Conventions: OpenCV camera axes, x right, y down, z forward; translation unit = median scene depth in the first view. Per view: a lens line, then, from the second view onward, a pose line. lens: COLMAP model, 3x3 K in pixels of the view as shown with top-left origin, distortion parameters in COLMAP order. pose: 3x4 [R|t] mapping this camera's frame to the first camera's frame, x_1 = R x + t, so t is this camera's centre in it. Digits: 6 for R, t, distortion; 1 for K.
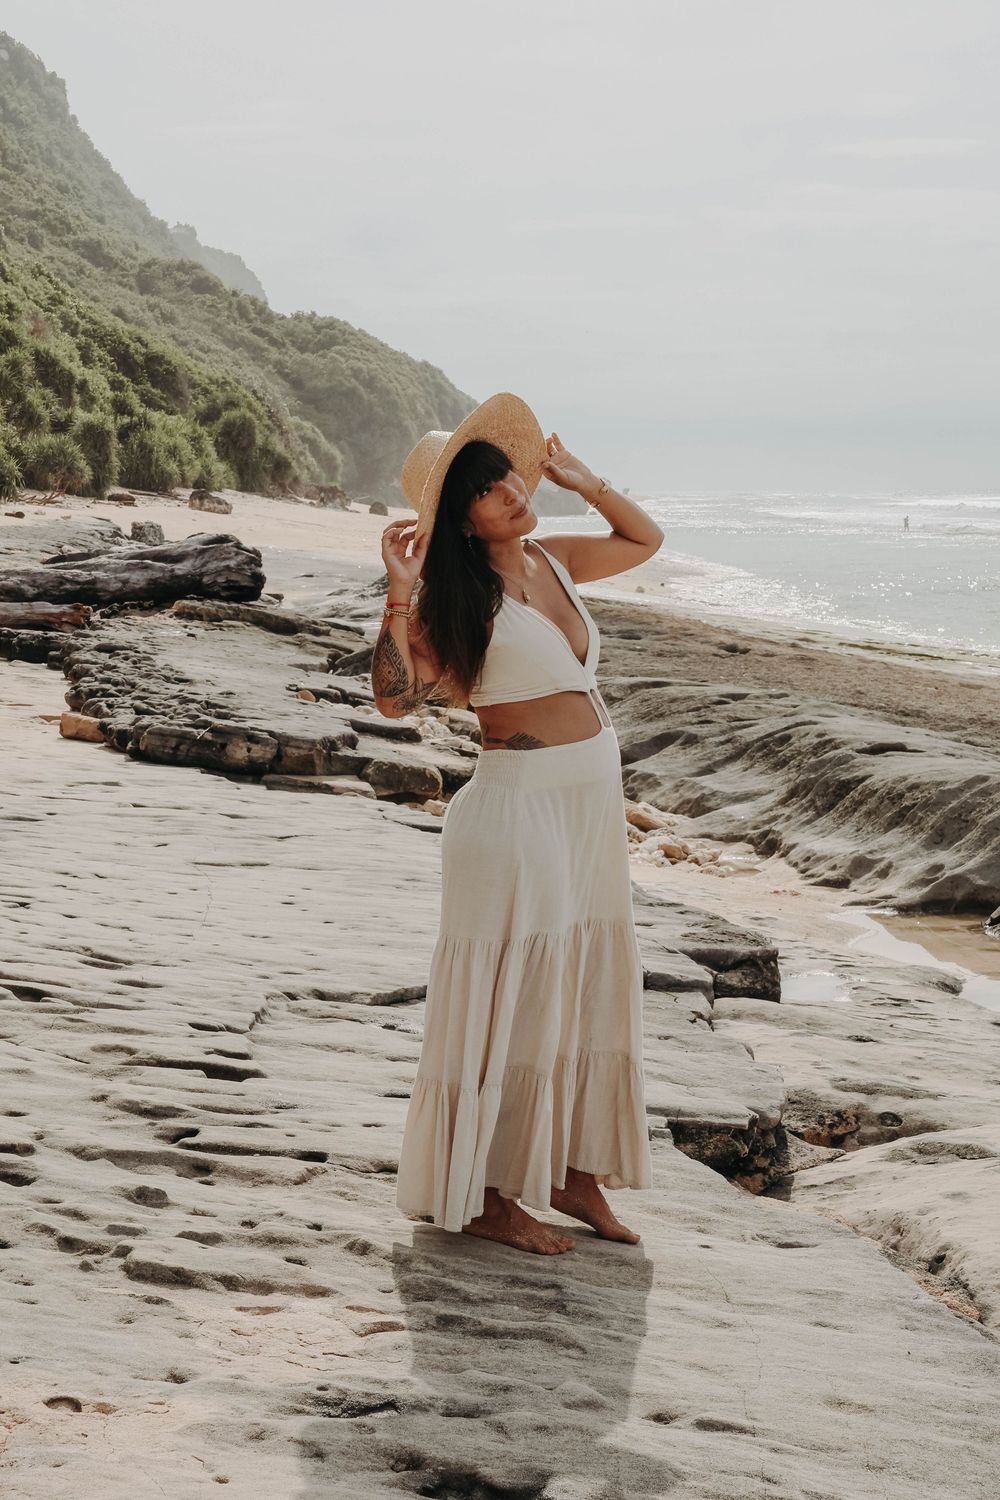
lens RADIAL K [[2764.4, 0, 500.0], [0, 2764.4, 750.0], [0, 0, 1]] dist [0.262340, 0.312375]
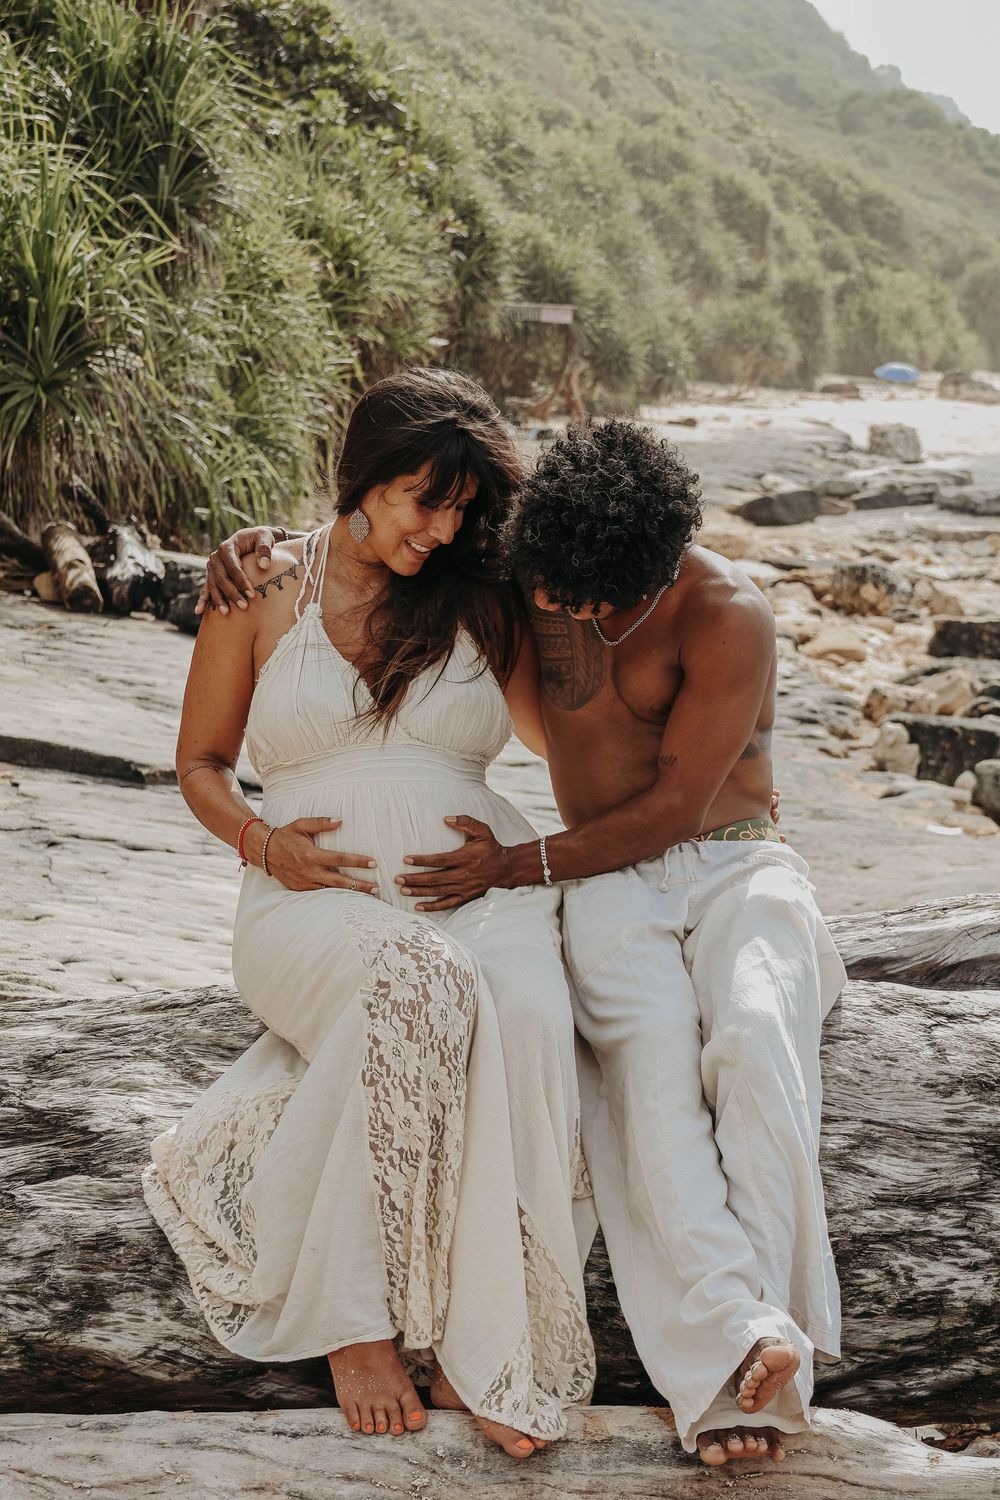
lens RADIAL K [[3166.6, 0, 541.4], [0, 3166.6, 751.2], [0, 0, 1]] dist [0.358910, -0.125670]
pose [[0.975656, -0.012792, -0.218935, -0.045123], [0.017577, 0.999647, 0.019920, -0.023080], [0.218603, -0.023283, 0.975536, 0.269473]]
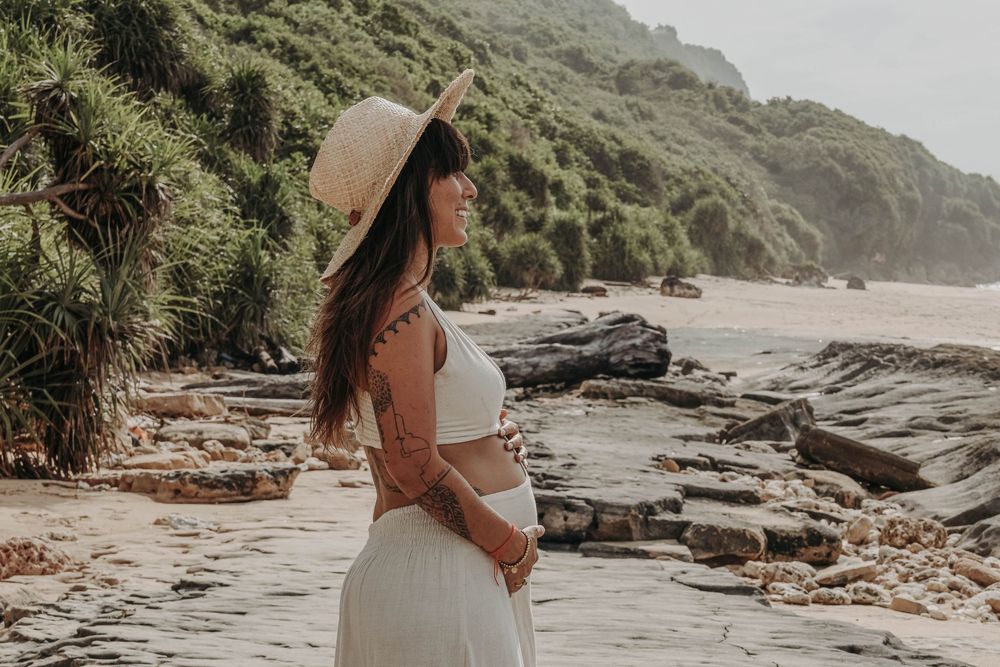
lens RADIAL K [[2719.5, 0, 500.5], [0, 2719.5, 357.7], [0, 0, 1]] dist [0.552004, 0.202149]
pose [[0.982353, -0.058039, -0.177805, 0.009404], [0.046716, 0.996644, -0.067221, 0.001036], [0.181110, 0.057729, 0.981767, 0.003005]]
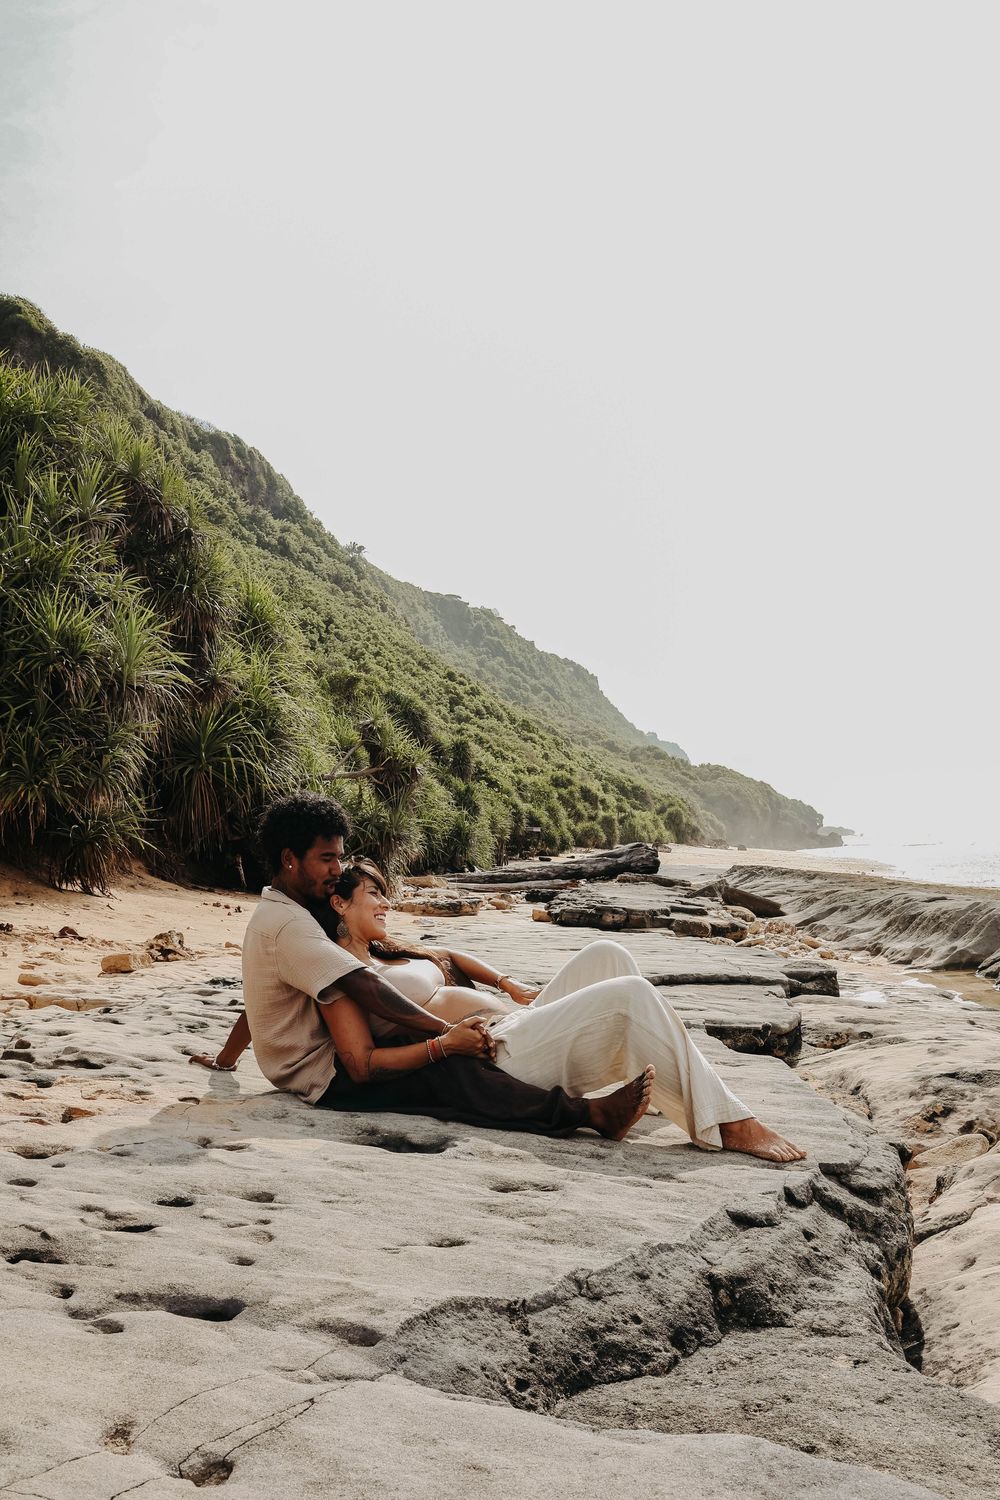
lens RADIAL K [[1267.3, 0, 500.0], [0, 1267.3, 750.0], [0, 0, 1]] dist [-0.159825, 0.139847]
pose [[0.970149, -0.079612, -0.229070, 0.007344], [0.039175, 0.983622, -0.175937, 0.005609], [0.239325, 0.161711, 0.957378, 0.010240]]
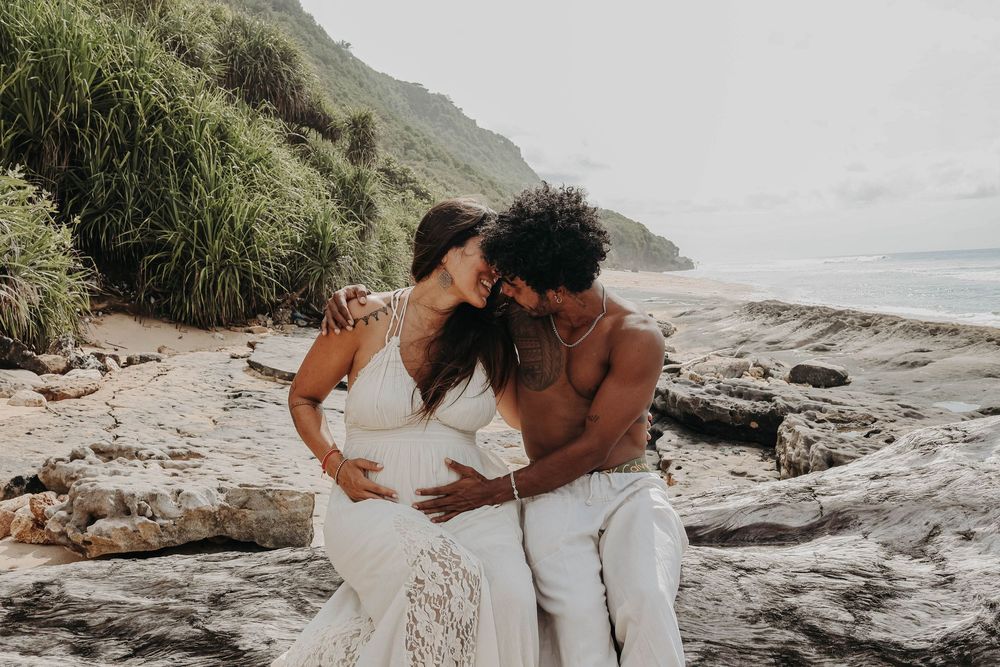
lens RADIAL K [[844.9, 0, 500.6], [0, 844.9, 348.7], [0, 0, 1]] dist [-0.159825, 0.139847]
pose [[0.982770, -0.032710, -0.181916, -0.049835], [0.033033, 0.999453, -0.001258, -0.023624], [0.181858, -0.004773, 0.983313, 0.287822]]
